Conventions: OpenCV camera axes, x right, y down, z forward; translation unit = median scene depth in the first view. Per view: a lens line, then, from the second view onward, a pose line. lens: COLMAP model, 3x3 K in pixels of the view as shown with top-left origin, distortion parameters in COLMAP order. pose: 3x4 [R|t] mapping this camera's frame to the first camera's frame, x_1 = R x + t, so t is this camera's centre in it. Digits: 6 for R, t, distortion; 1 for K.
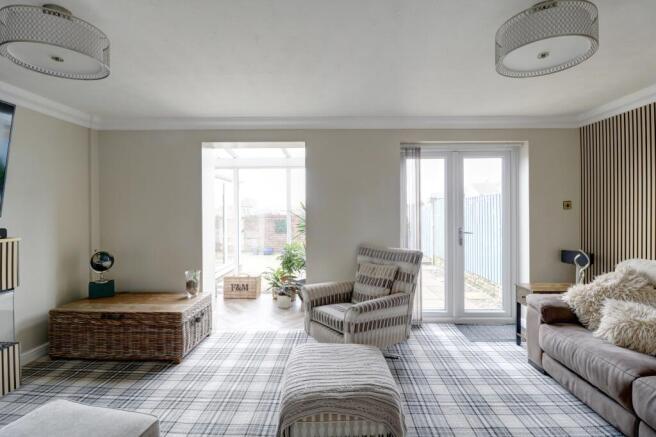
lens RADIAL K [[316.1, 0, 324.0], [0, 316.1, 209.8], [0, 0, 1]] dist [0.007008, -0.009884]
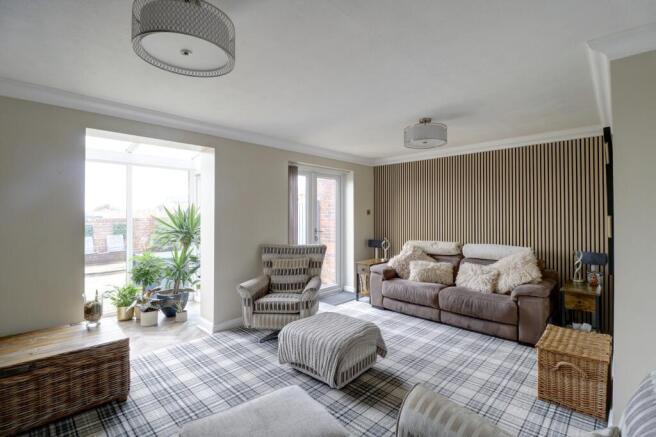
lens RADIAL K [[316.1, 0, 330.3], [0, 316.1, 212.1], [0, 0, 1]] dist [0.007008, -0.009884]
pose [[0.670684, 0.008191, 0.741698, -0.716936], [-0.005854, 0.999966, -0.005750, -0.006118], [-0.741720, -0.000486, 0.670709, 0.043218]]
